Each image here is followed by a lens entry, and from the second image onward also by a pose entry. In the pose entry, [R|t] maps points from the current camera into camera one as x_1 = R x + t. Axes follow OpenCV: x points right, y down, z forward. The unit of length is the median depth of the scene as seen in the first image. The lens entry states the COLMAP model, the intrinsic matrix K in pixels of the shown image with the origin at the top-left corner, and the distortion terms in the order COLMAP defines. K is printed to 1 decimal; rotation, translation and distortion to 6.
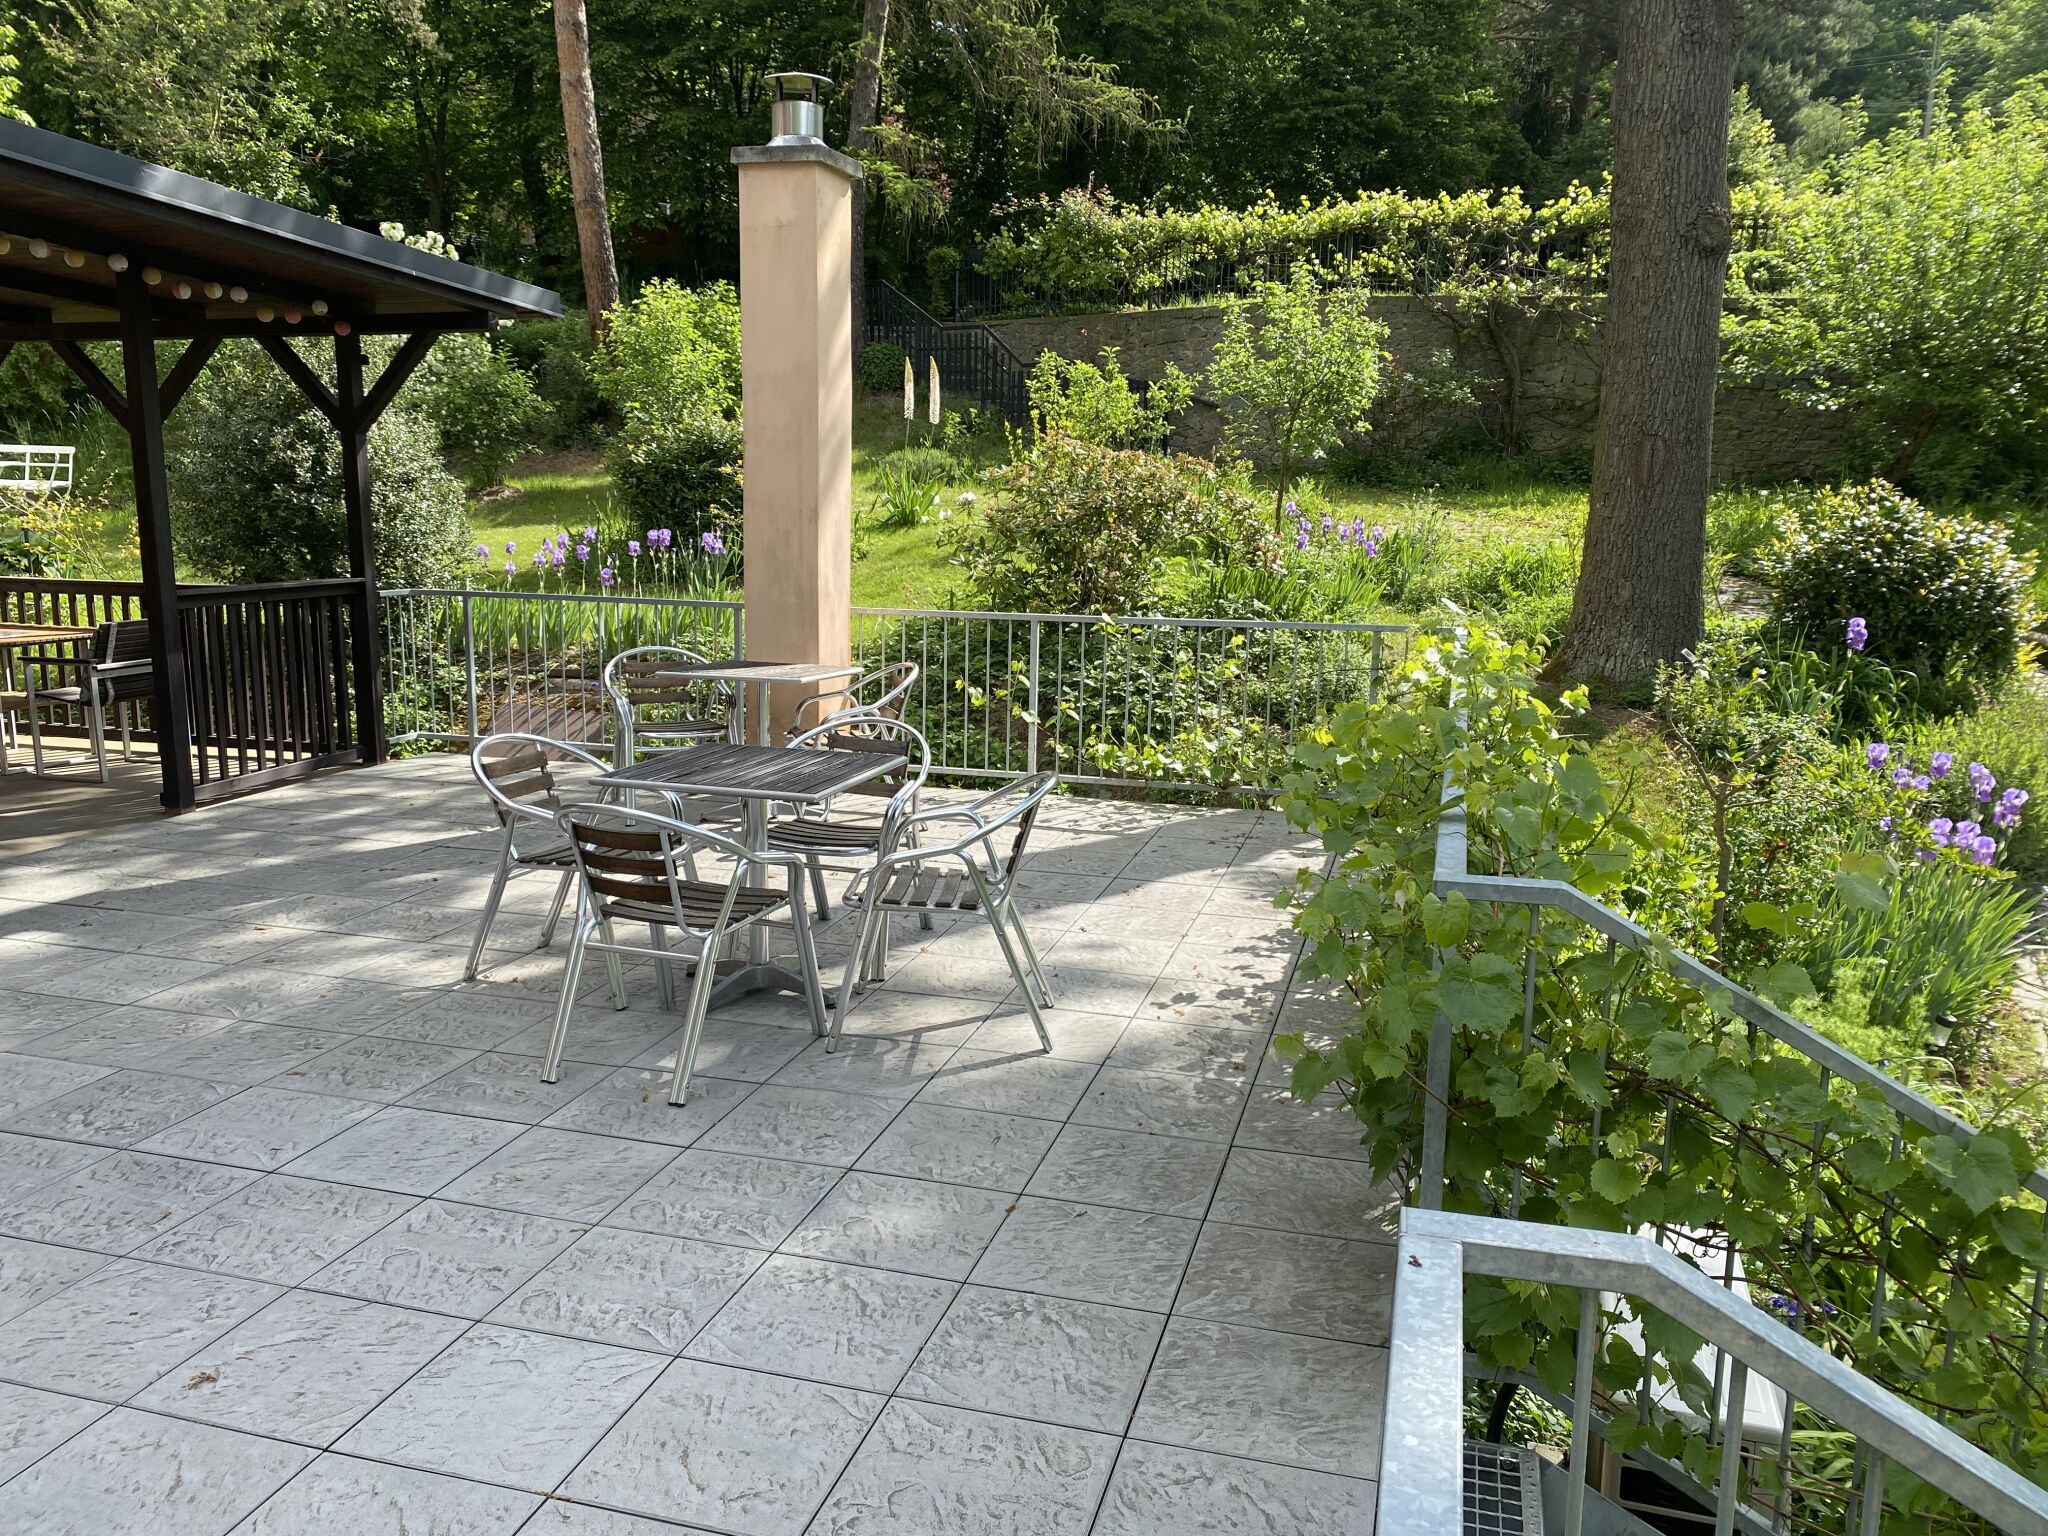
lens RADIAL K [[1544.1, 0, 1024.0], [0, 1544.1, 768.0], [0, 0, 1]] dist [0.043779, -0.077907]
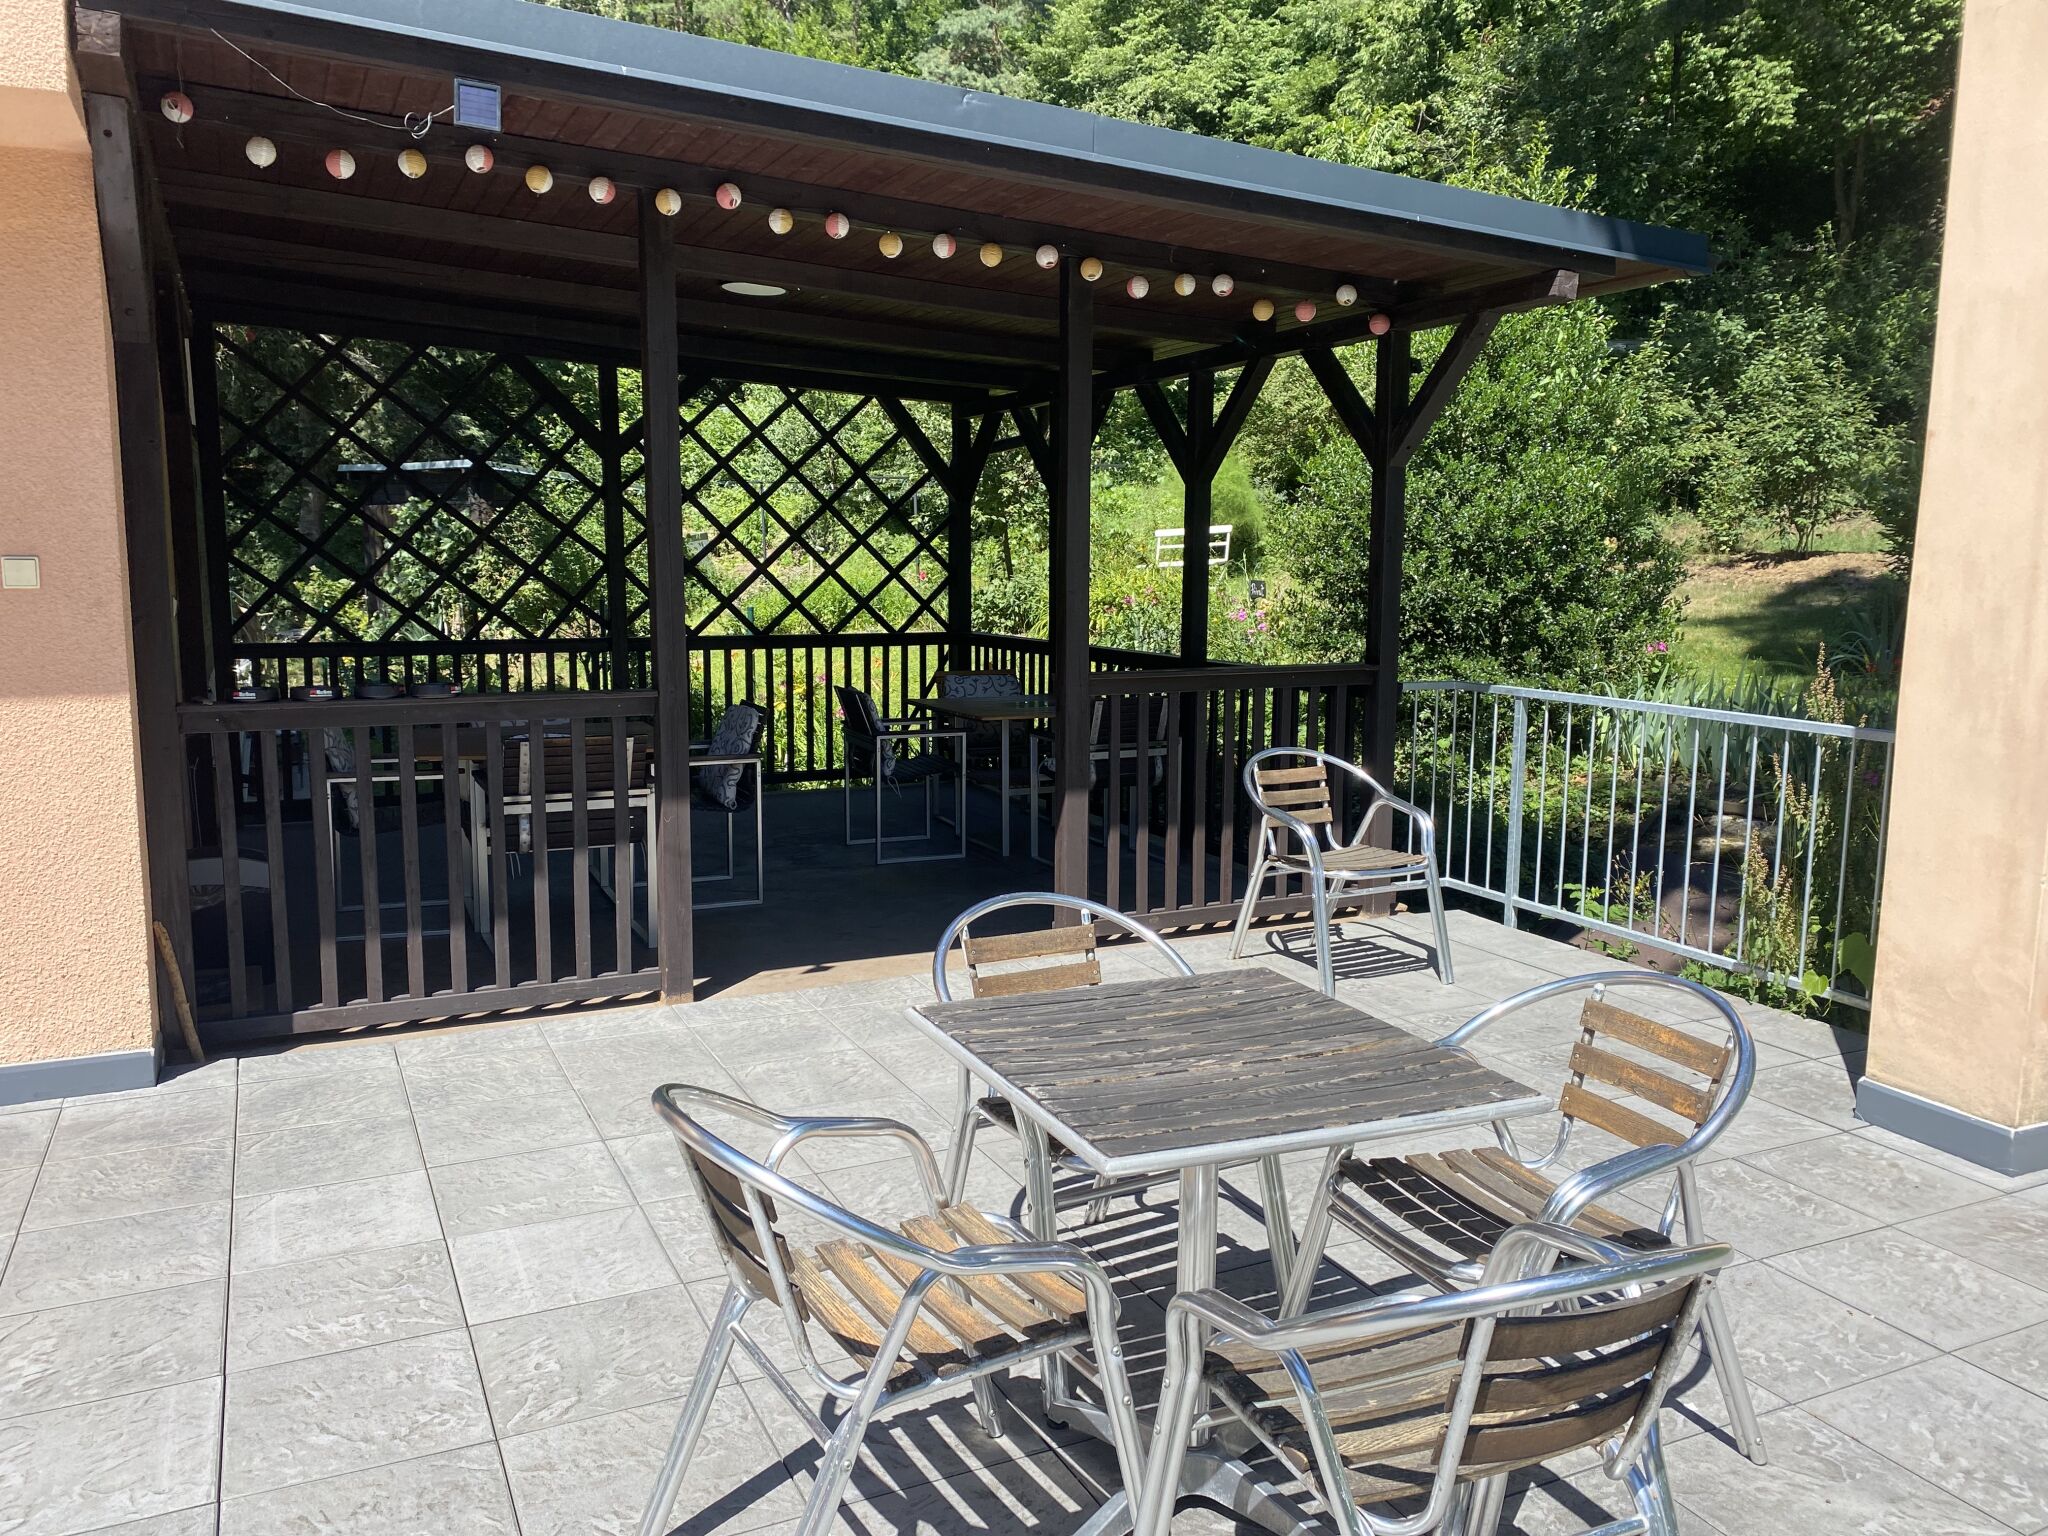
lens RADIAL K [[1544.1, 0, 1024.0], [0, 1544.1, 768.0], [0, 0, 1]] dist [0.043779, -0.077907]
pose [[0.662788, 0.097463, -0.742437, 0.019442], [-0.125569, 0.991919, 0.018115, -0.073420], [0.738203, 0.081221, 0.669671, 0.445396]]
